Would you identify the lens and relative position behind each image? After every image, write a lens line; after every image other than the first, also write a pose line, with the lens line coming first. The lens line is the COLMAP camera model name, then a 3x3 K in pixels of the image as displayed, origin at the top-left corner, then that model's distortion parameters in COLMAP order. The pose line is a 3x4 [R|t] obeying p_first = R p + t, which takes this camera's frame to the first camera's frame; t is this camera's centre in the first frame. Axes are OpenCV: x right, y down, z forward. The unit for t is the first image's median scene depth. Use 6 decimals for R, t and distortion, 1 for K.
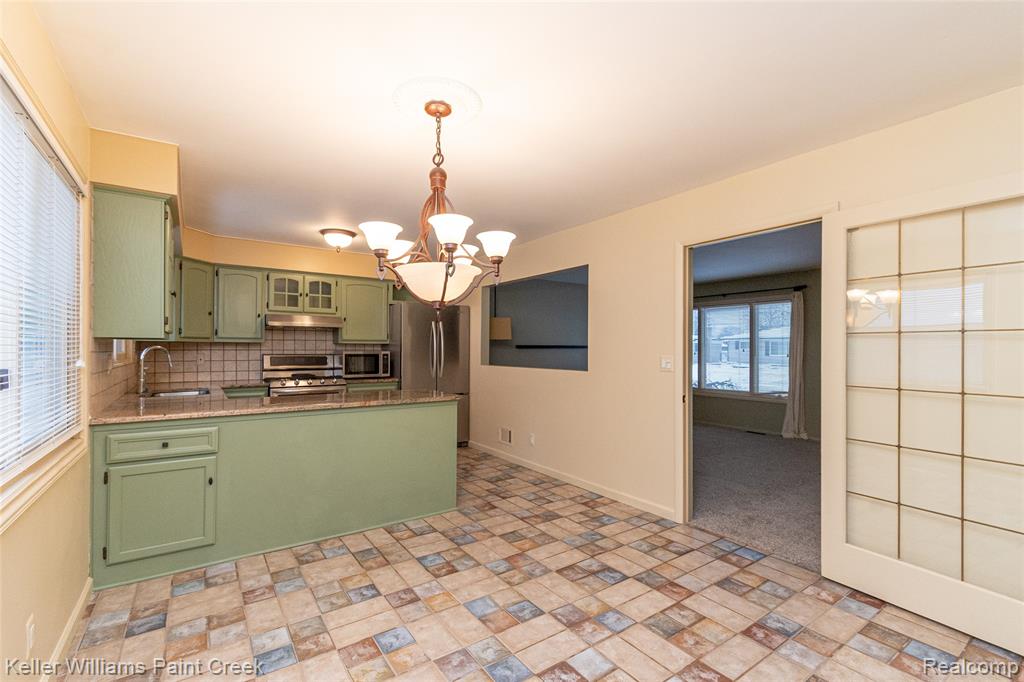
lens RADIAL K [[461.5, 0, 505.9], [0, 461.5, 348.3], [0, 0, 1]] dist [0.002209, 0.000190]
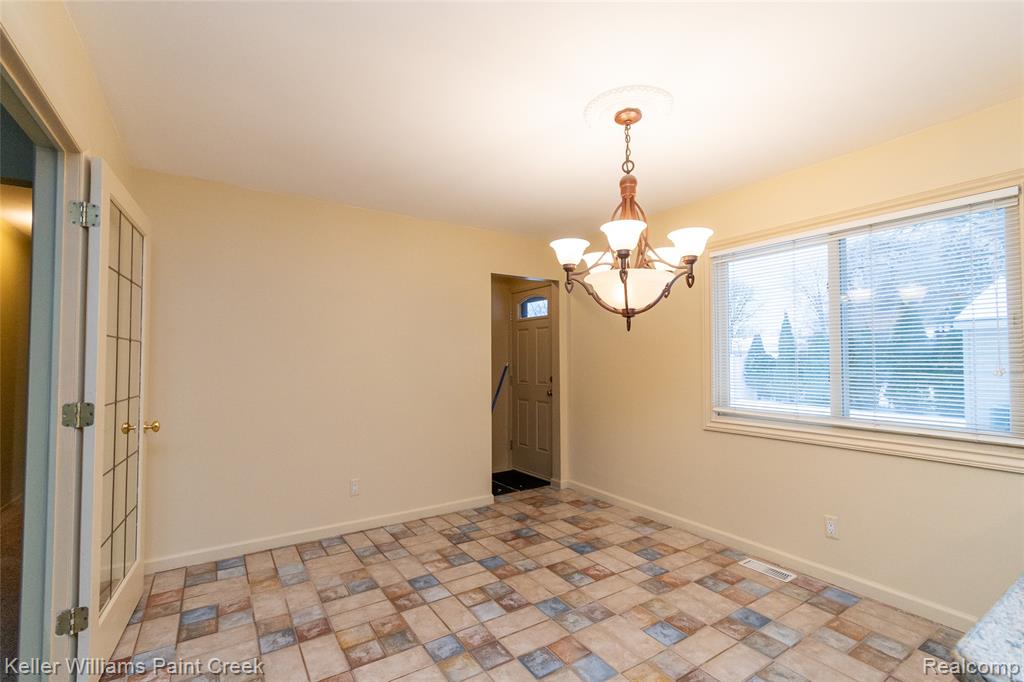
lens RADIAL K [[461.5, 0, 508.7], [0, 461.5, 347.8], [0, 0, 1]] dist [0.002209, 0.000190]
pose [[-0.999602, -0.000712, 0.028208, 0.083165], [-0.001830, 0.999214, -0.039603, 0.020819], [-0.028158, -0.039639, -0.998817, 2.025912]]
